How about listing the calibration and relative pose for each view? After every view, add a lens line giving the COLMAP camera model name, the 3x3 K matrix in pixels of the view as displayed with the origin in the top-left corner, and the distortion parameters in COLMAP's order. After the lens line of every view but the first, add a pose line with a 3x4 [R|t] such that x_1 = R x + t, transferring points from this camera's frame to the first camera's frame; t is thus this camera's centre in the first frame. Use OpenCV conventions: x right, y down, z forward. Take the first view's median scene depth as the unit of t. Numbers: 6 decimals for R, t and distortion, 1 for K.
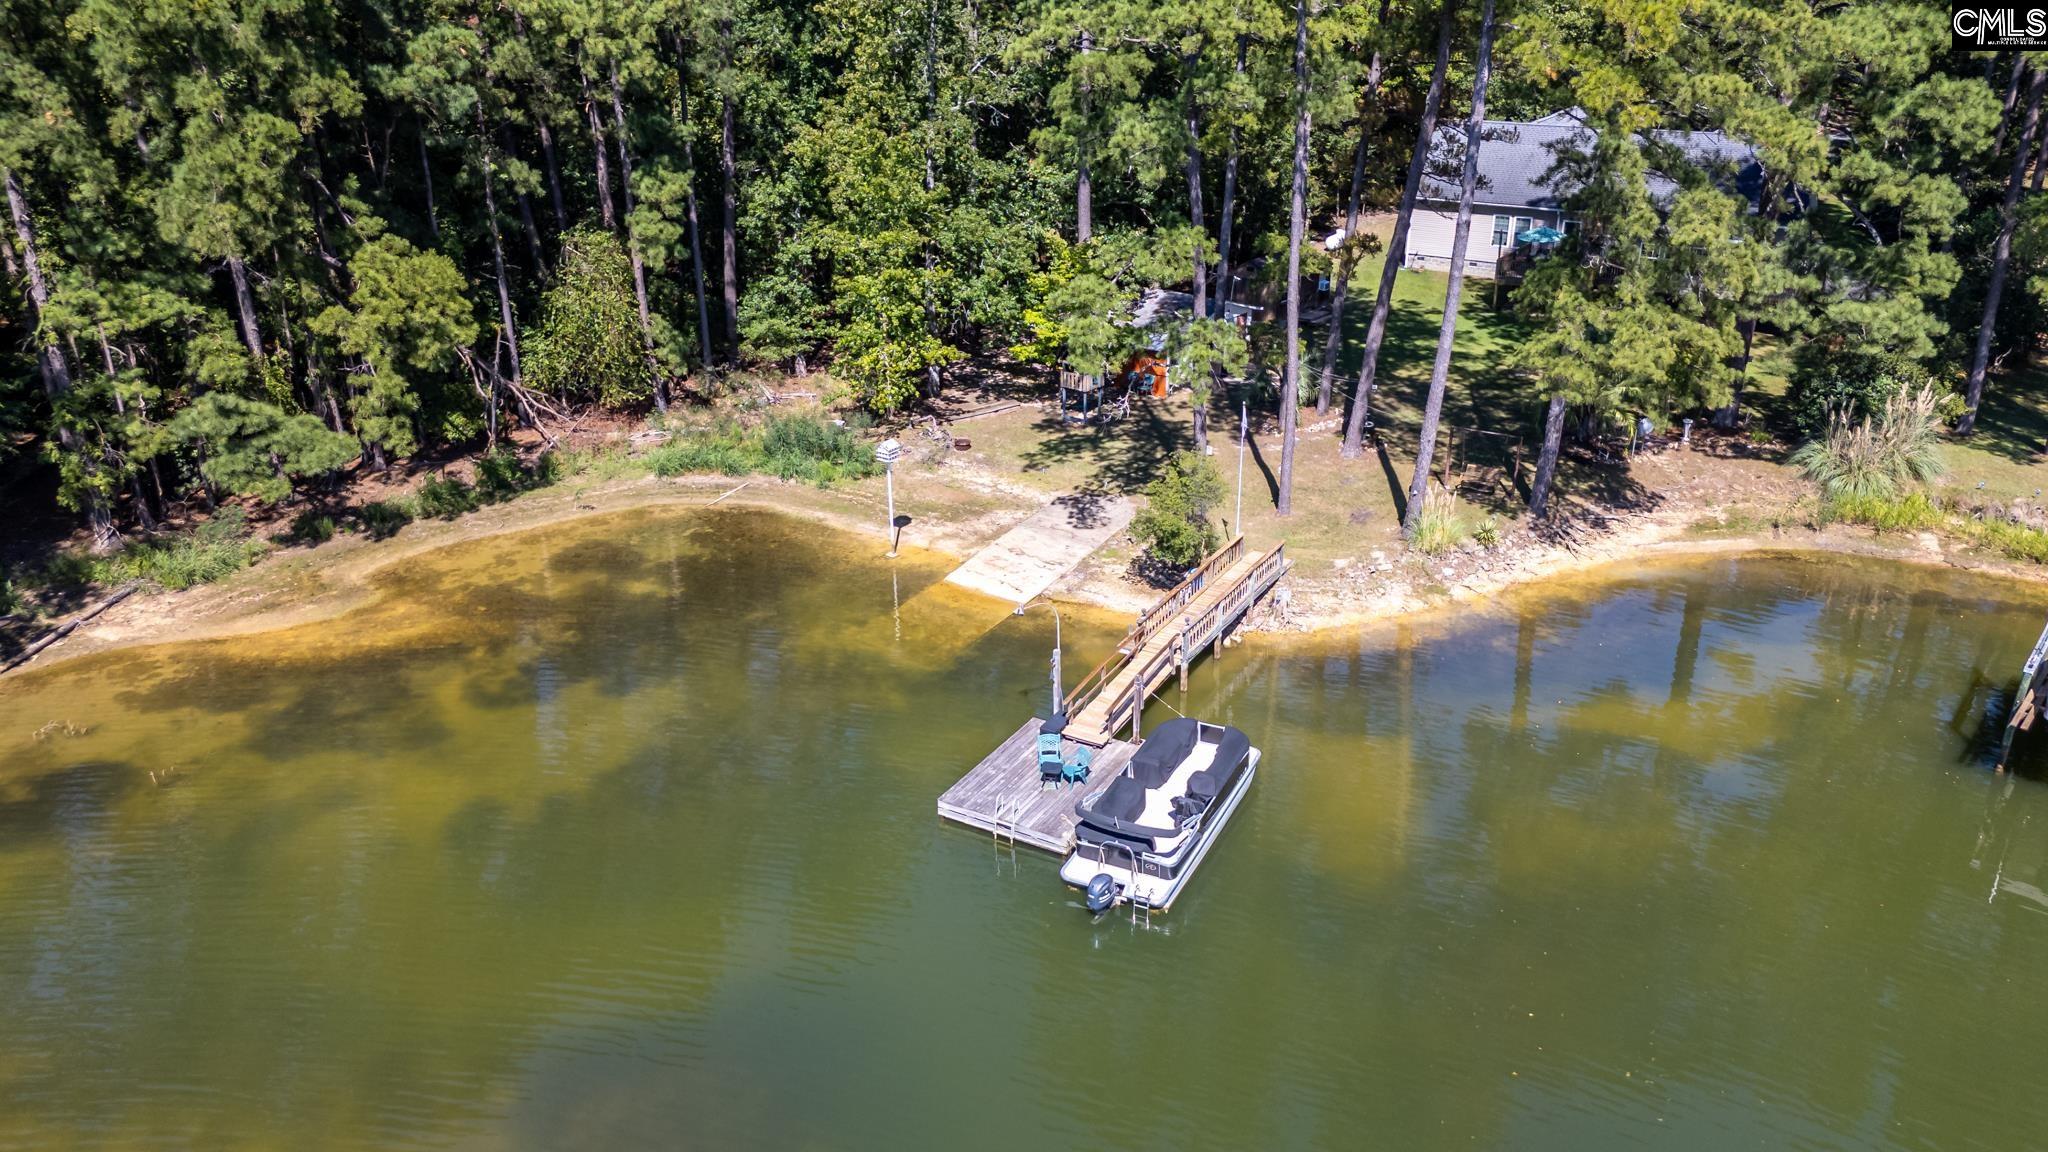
lens RADIAL K [[1511.4, 0, 1024.0], [0, 1511.4, 576.0], [0, 0, 1]] dist [0.088507, -0.095891]
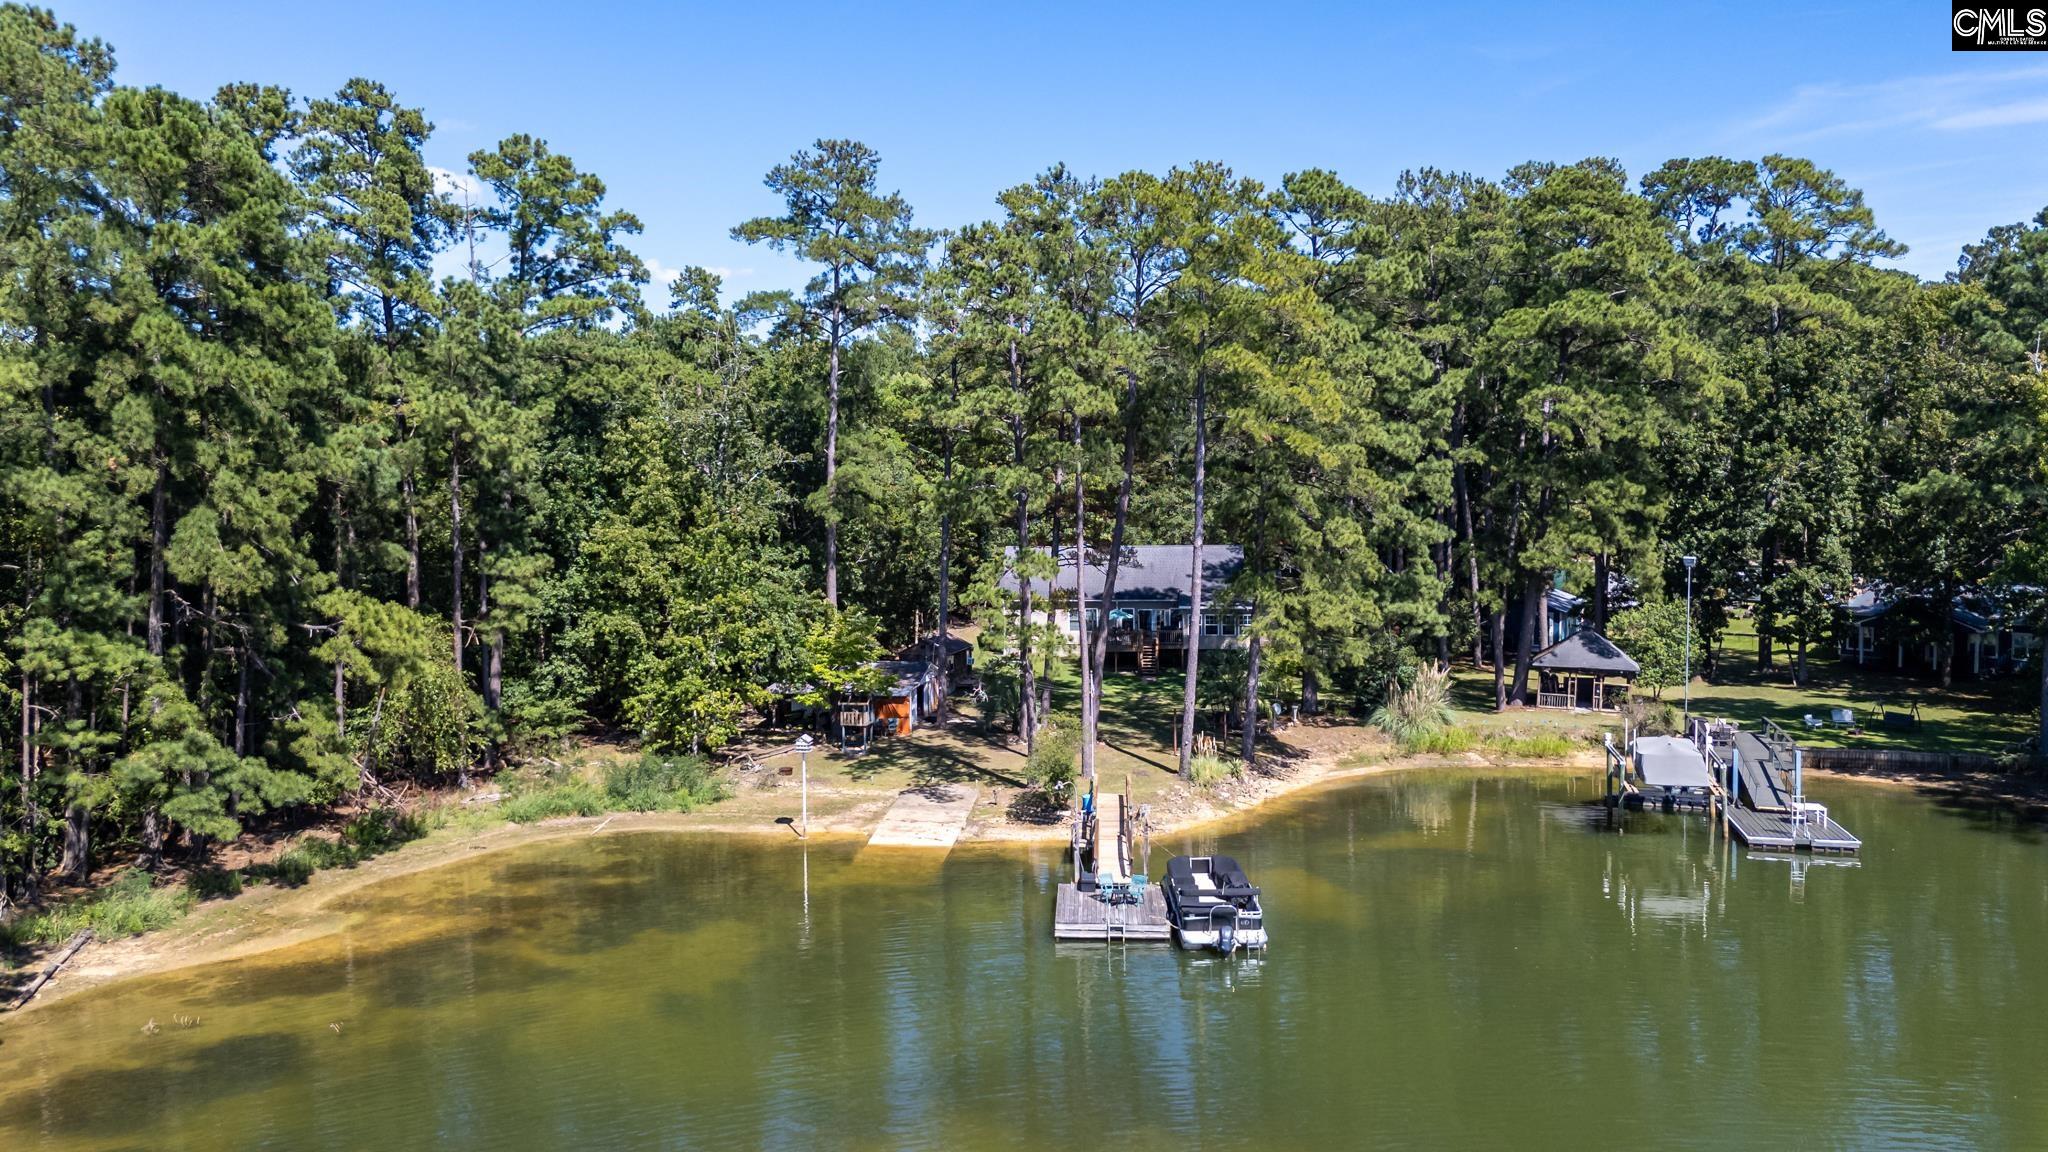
lens RADIAL K [[1511.4, 0, 1024.0], [0, 1511.4, 576.0], [0, 0, 1]] dist [0.088507, -0.095891]
pose [[0.890304, -0.022816, 0.454795, -0.459523], [0.179601, 0.935375, -0.304660, 0.181902], [-0.418453, 0.352922, 0.836865, -0.115672]]
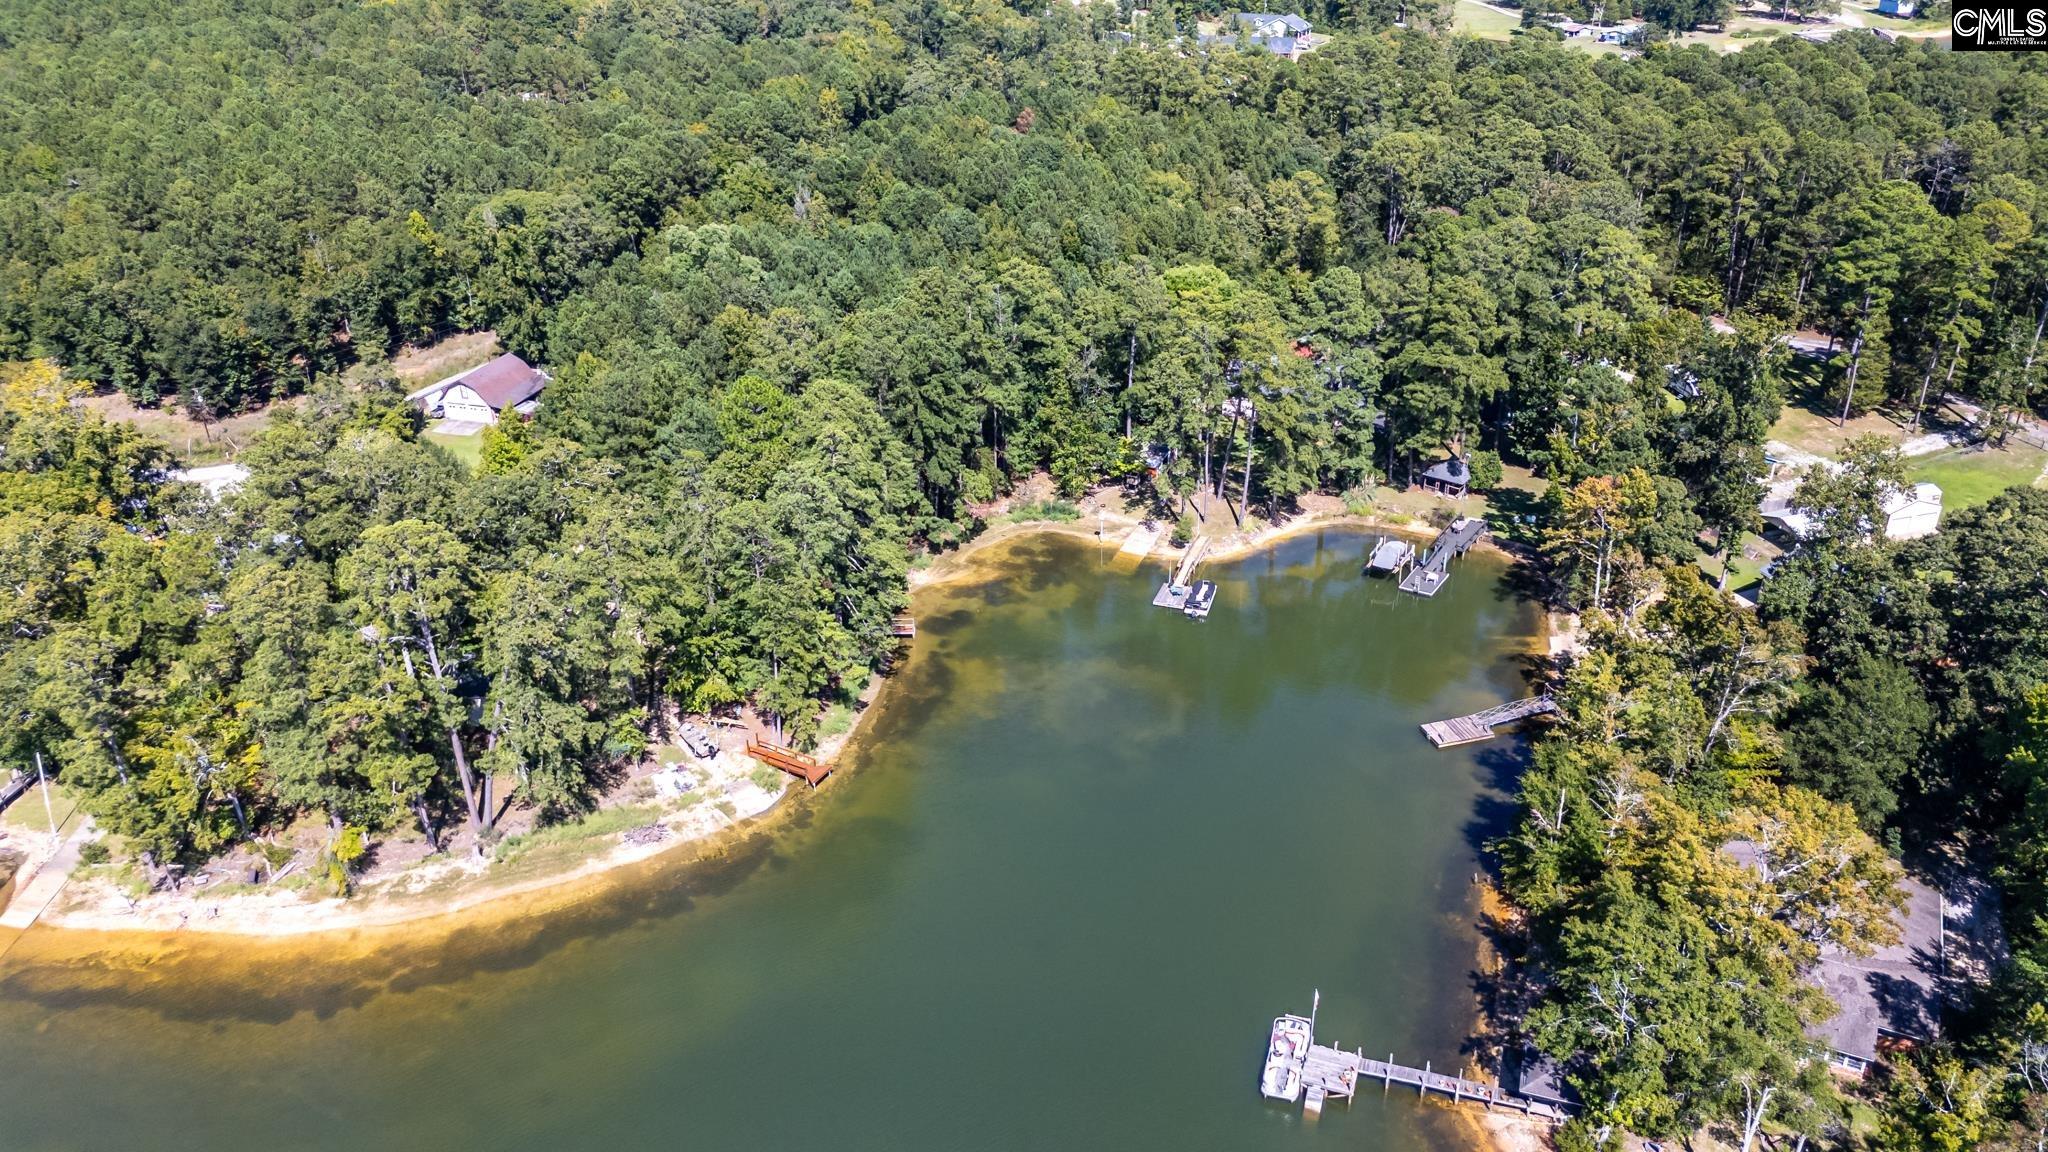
lens RADIAL K [[1511.4, 0, 1024.0], [0, 1511.4, 576.0], [0, 0, 1]] dist [0.088507, -0.095891]
pose [[0.985761, -0.082205, 0.146687, -0.801882], [0.072226, 0.994778, 0.072116, -0.210513], [-0.151850, -0.060494, 0.986551, -2.524425]]
